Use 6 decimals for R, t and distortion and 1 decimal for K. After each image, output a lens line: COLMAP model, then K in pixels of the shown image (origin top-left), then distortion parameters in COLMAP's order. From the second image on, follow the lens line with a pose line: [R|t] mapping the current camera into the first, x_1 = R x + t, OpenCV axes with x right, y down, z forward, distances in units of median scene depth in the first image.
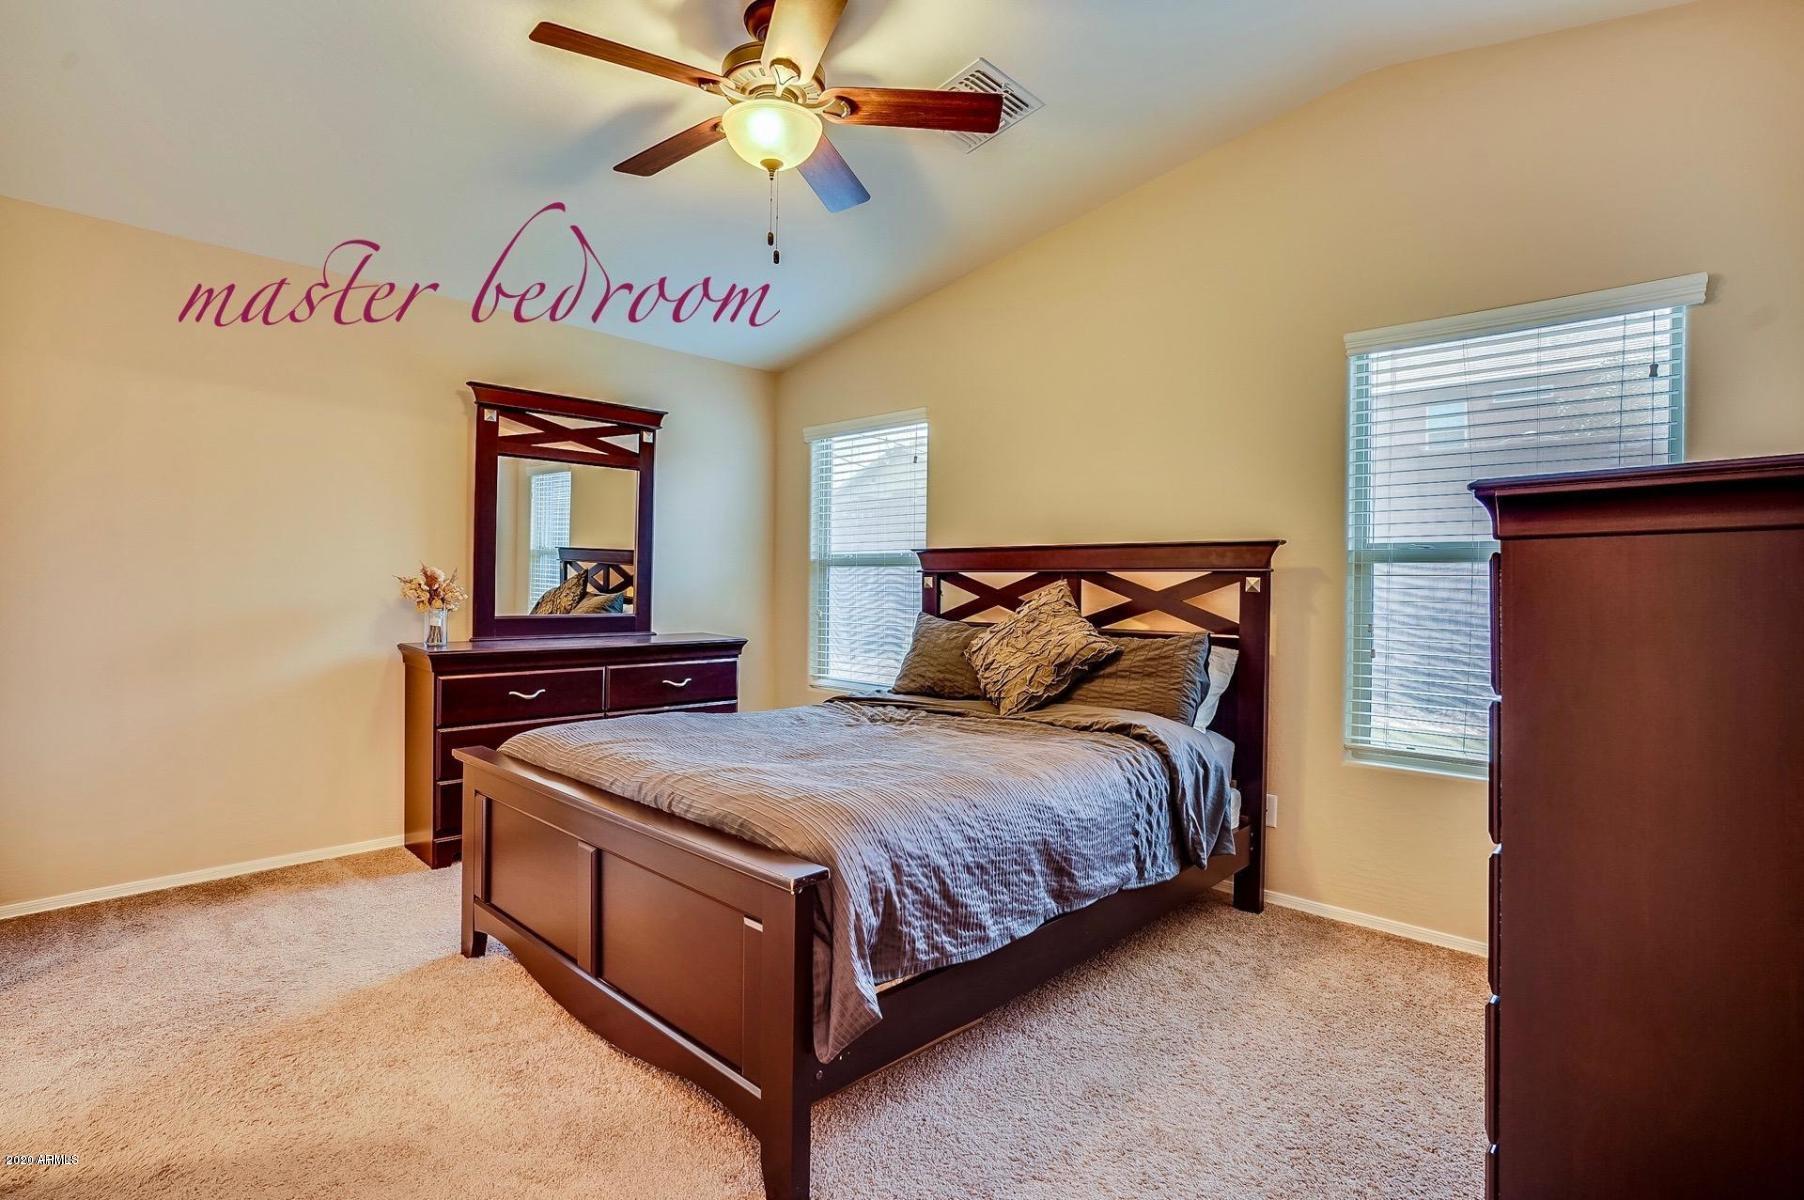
lens RADIAL K [[944.1, 0, 899.2], [0, 944.1, 561.9], [0, 0, 1]] dist [-0.000244, 0.000216]
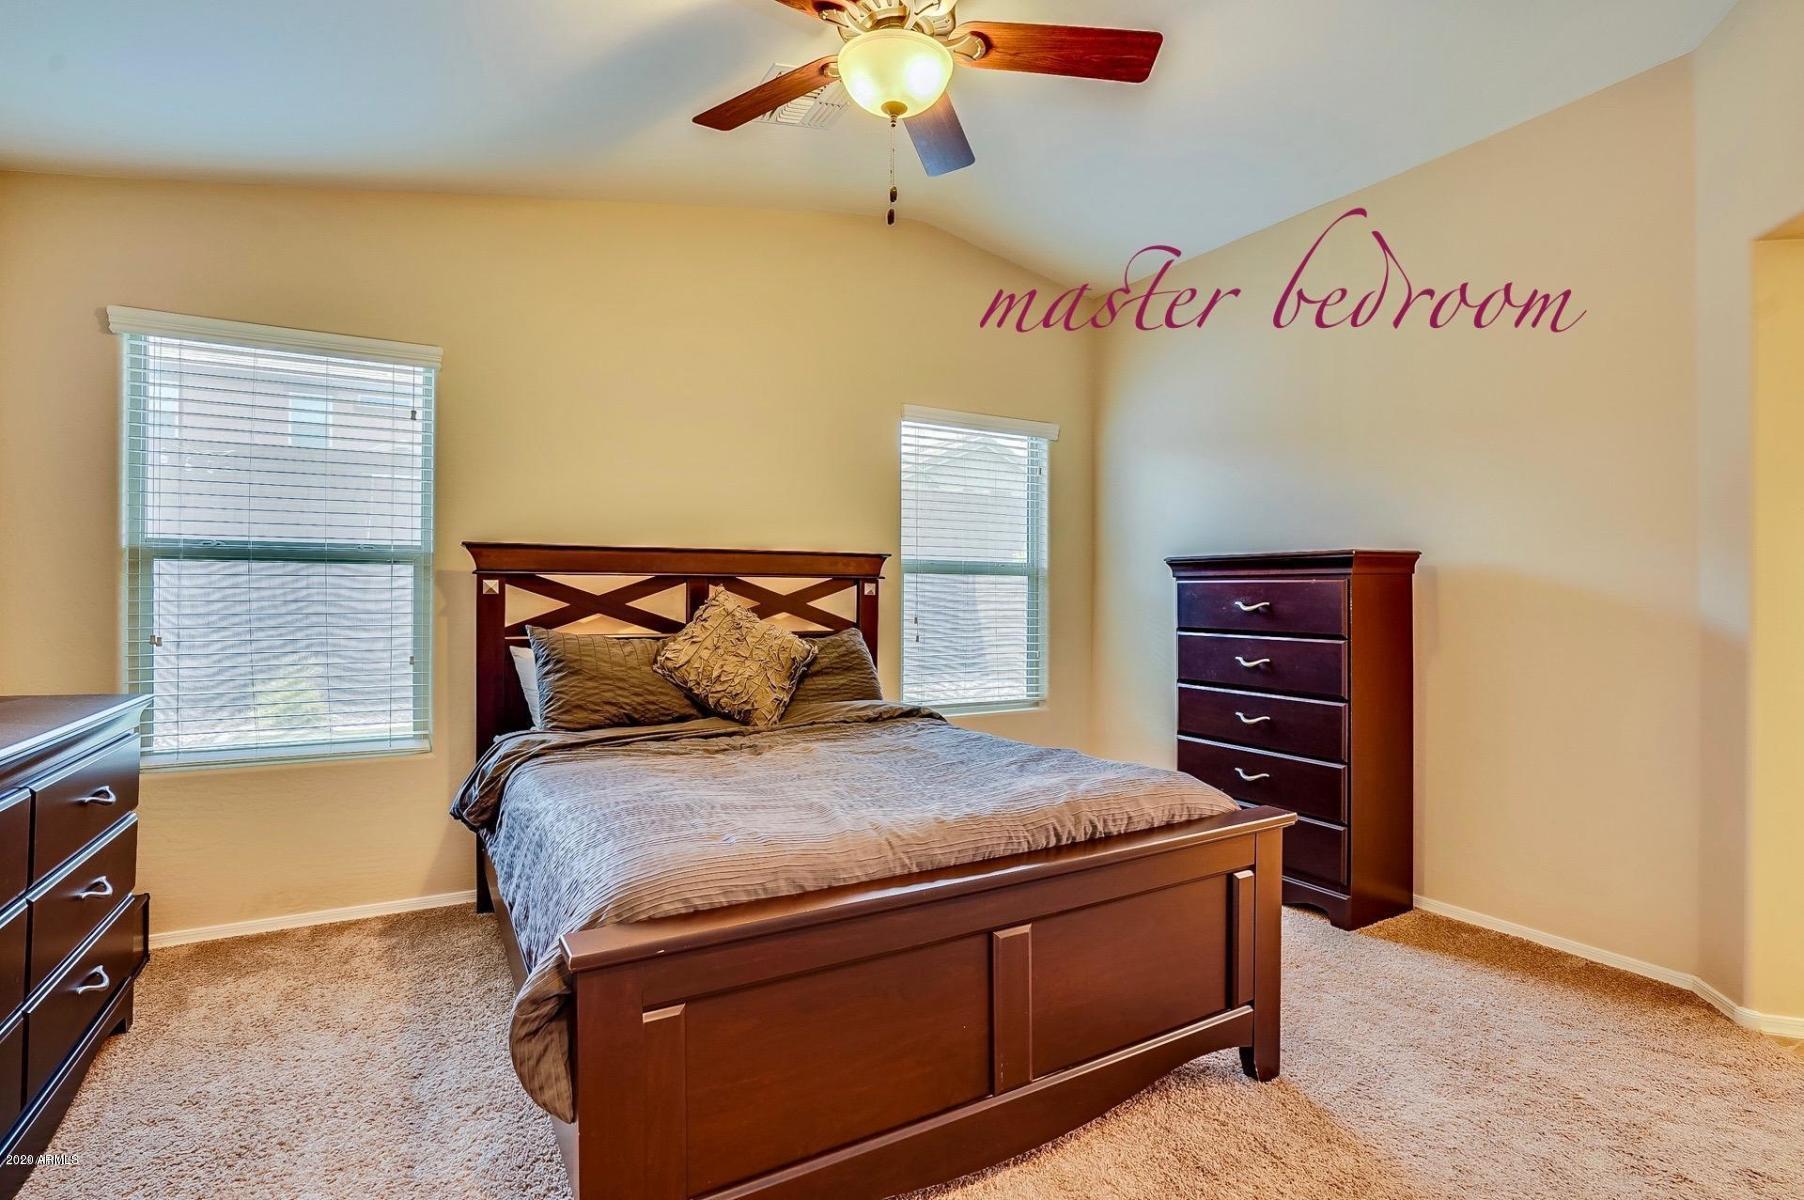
lens RADIAL K [[834.4, 0, 887.7], [0, 834.4, 595.3], [0, 0, 1]] dist [-0.062509, 0.023249]
pose [[0.271223, -0.014357, 0.962409, -0.543582], [-0.024400, 0.999465, 0.021786, 0.006625], [-0.962207, -0.029392, 0.270728, 0.546000]]
